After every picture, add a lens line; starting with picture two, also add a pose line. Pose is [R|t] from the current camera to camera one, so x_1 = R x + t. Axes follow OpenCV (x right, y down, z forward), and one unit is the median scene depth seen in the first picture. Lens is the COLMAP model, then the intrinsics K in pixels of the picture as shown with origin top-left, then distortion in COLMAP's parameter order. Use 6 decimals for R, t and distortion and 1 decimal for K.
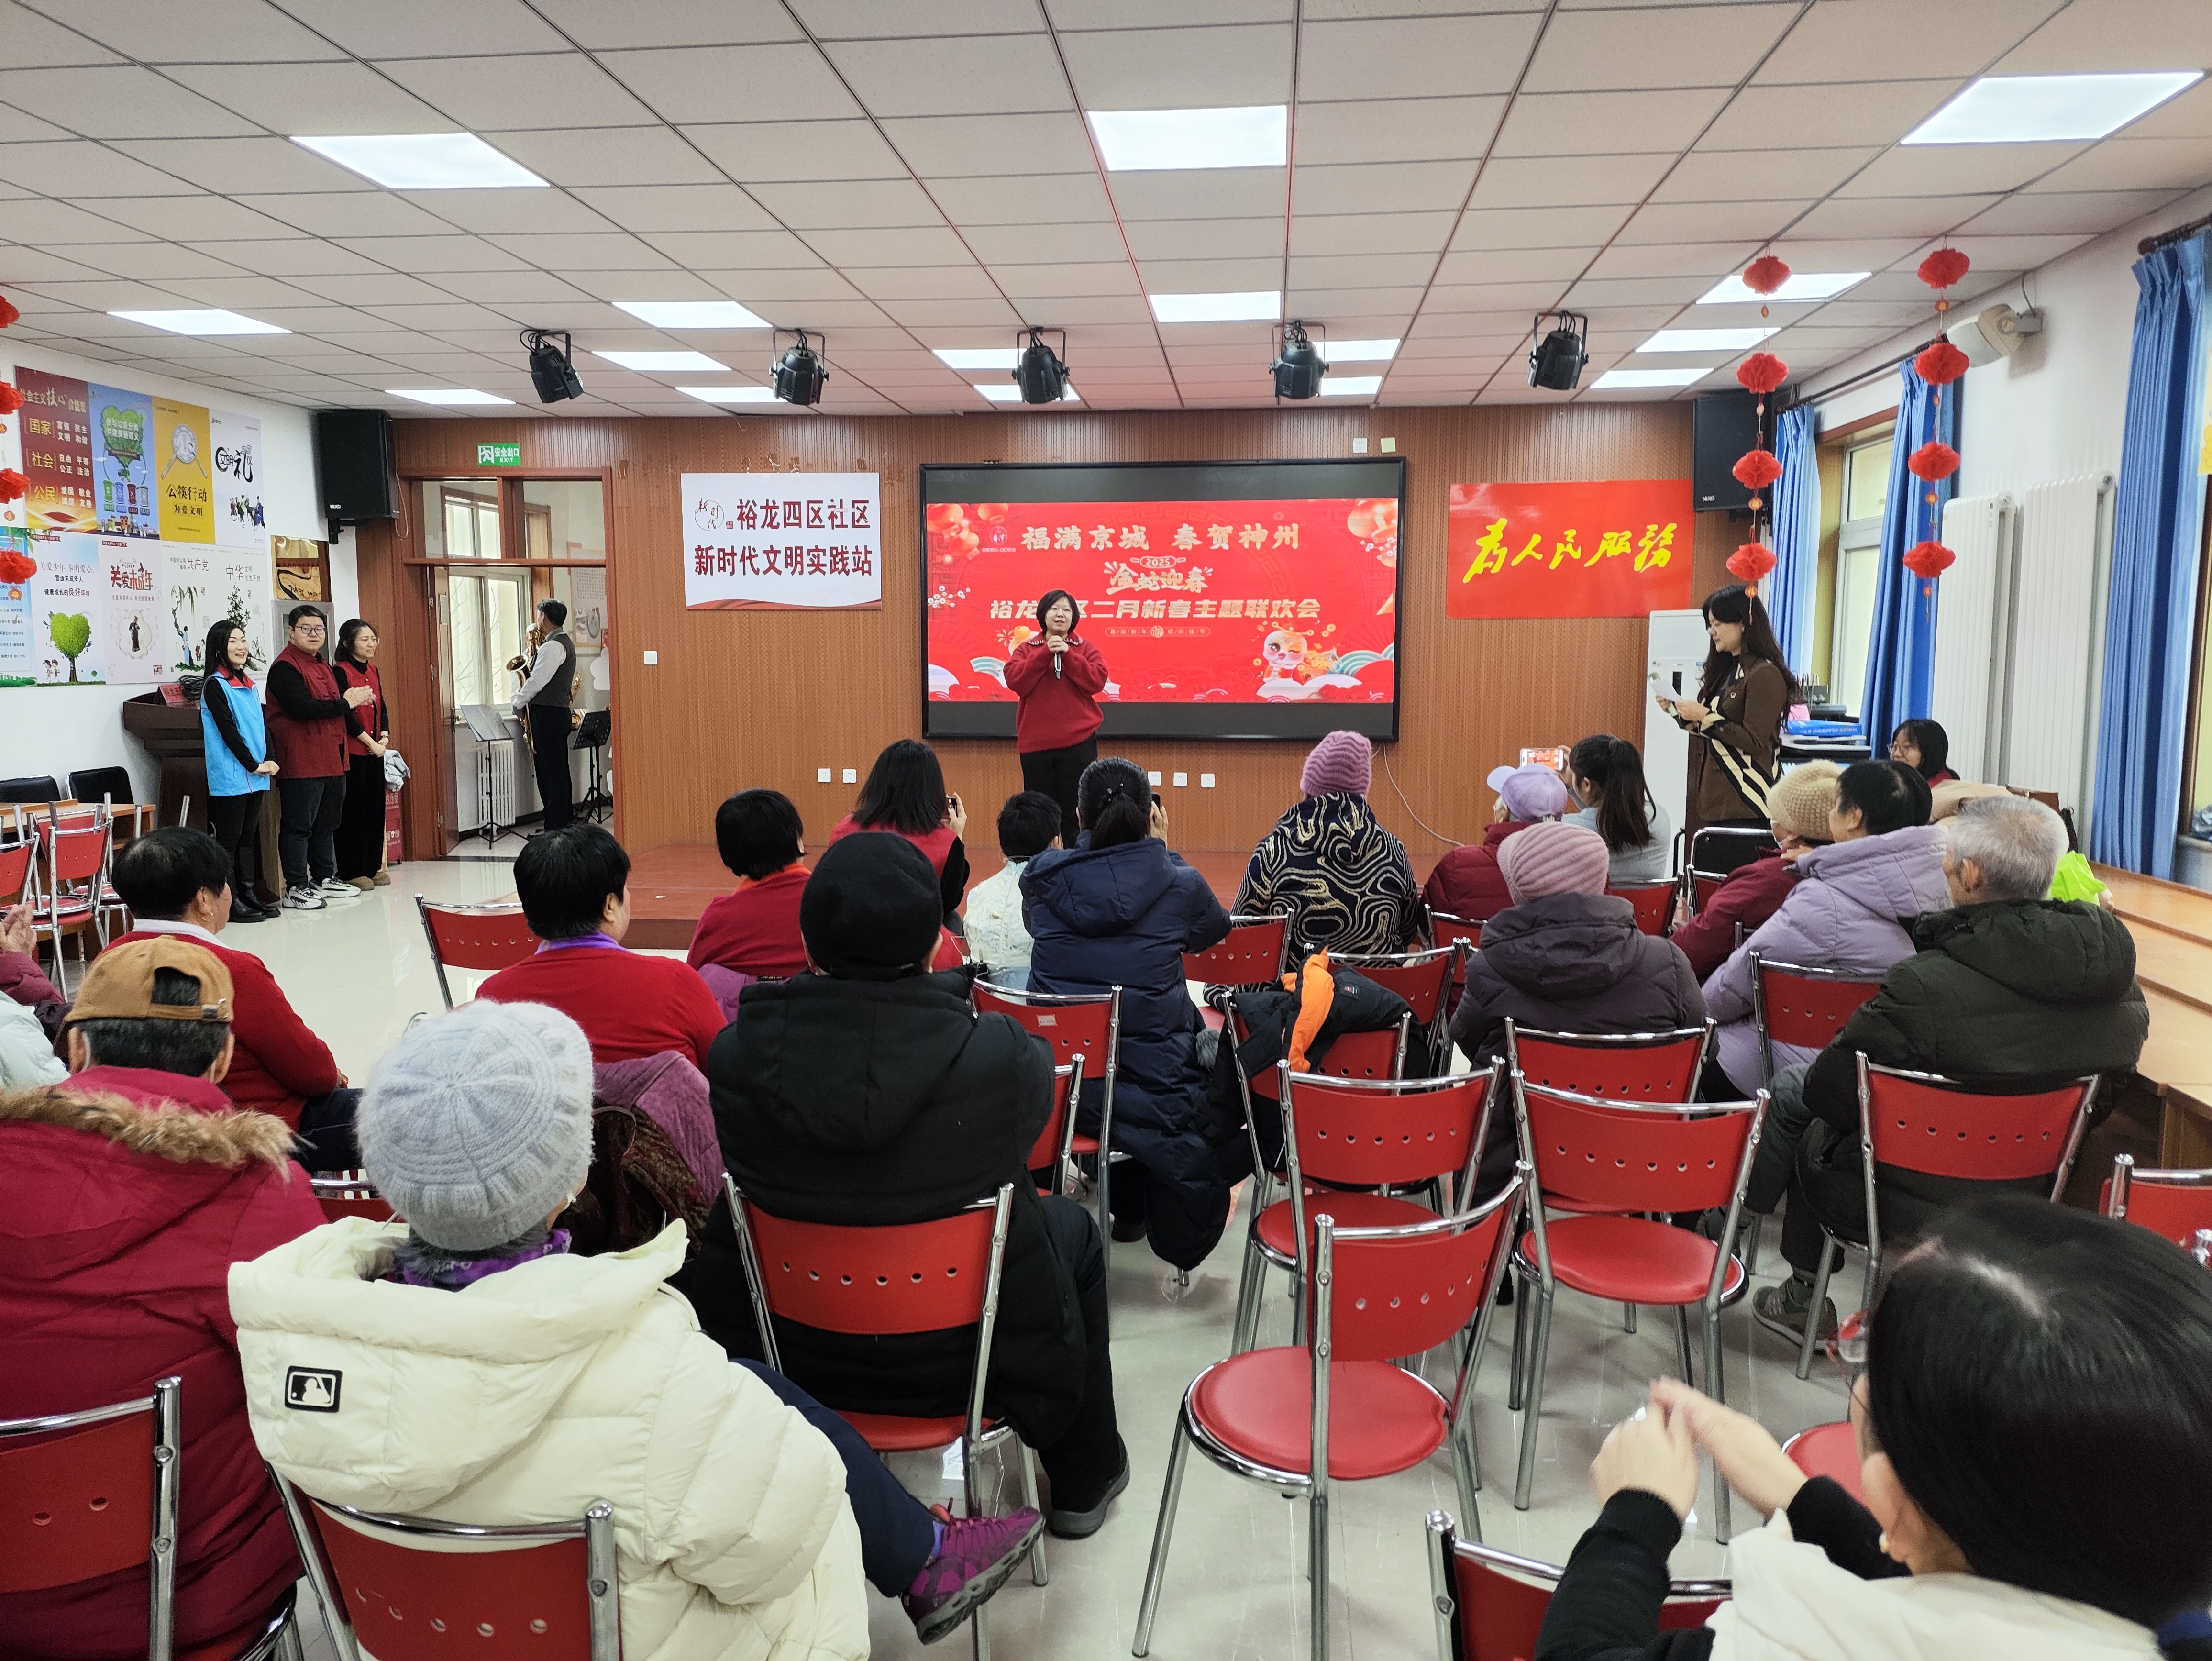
lens RADIAL K [[1618.6, 0, 1096.7], [0, 1618.6, 832.9], [0, 0, 1]] dist [0.117143, -0.183278]
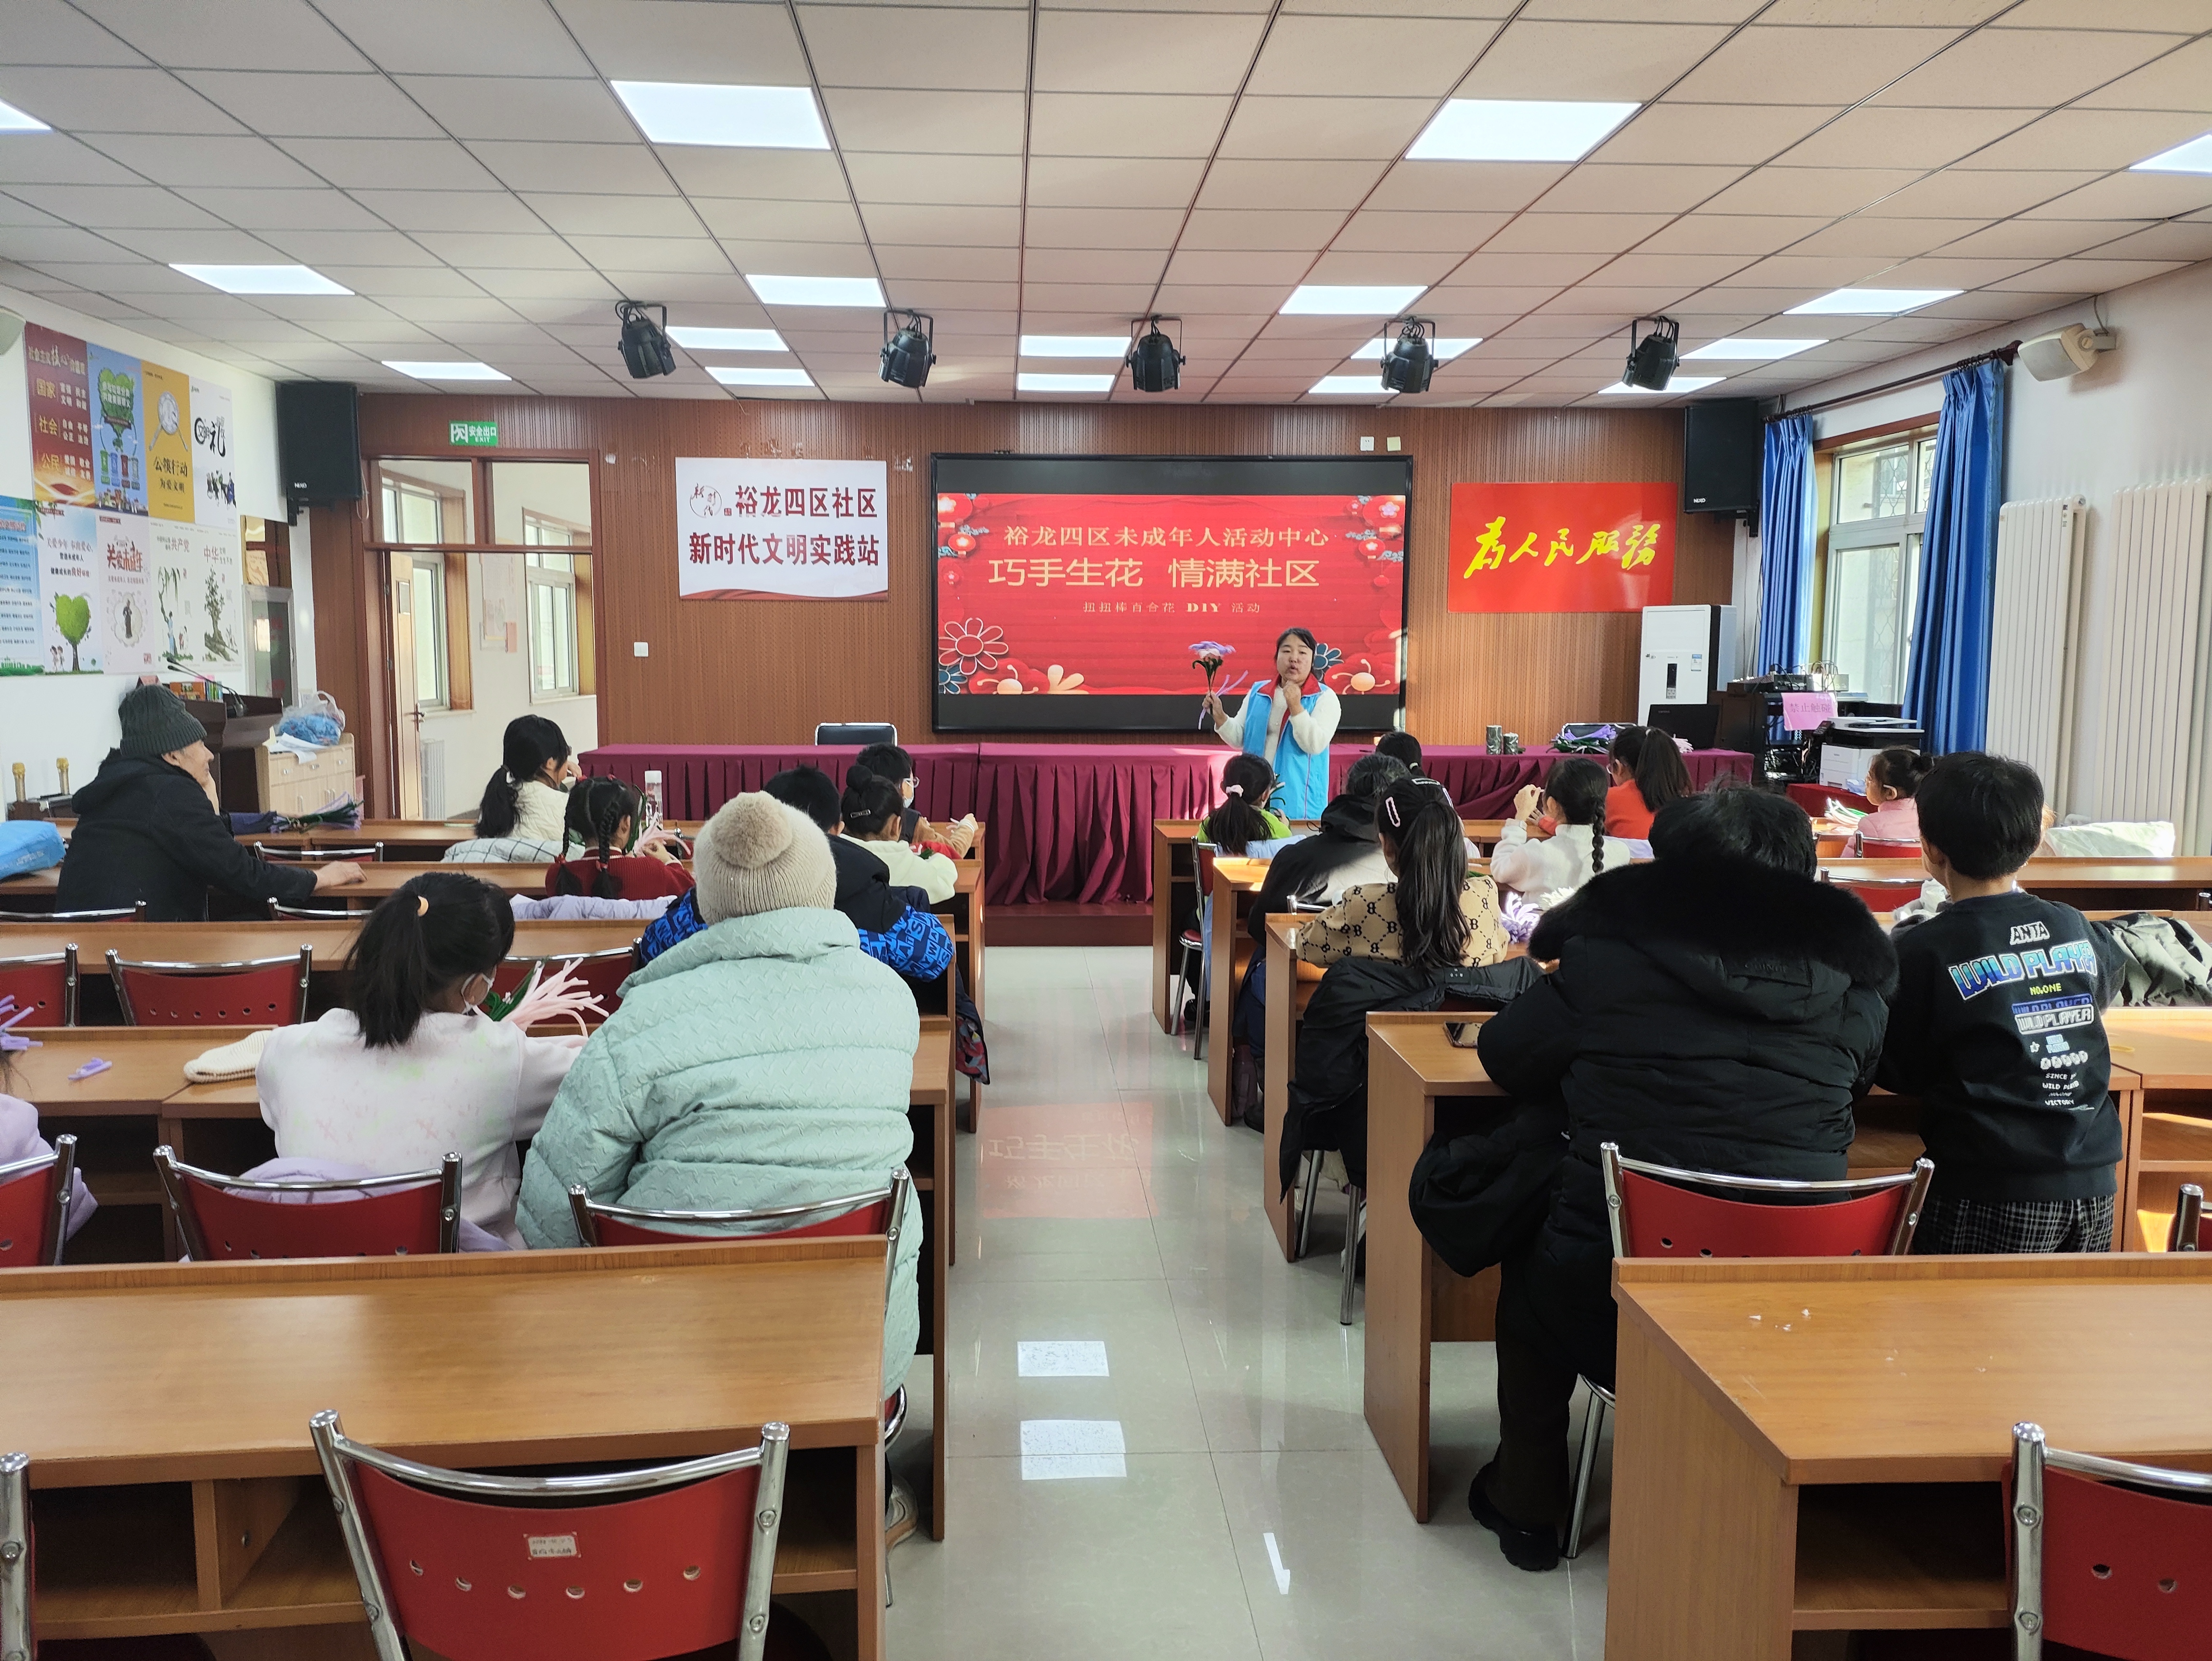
lens RADIAL K [[1619.2, 0, 1083.9], [0, 1619.2, 821.0], [0, 0, 1]] dist [0.116541, -0.185127]
pose [[0.987644, -0.013777, 0.156108, -0.178641], [0.015292, 0.999847, -0.008509, 0.006046], [-0.155967, 0.010791, 0.987703, 0.015048]]
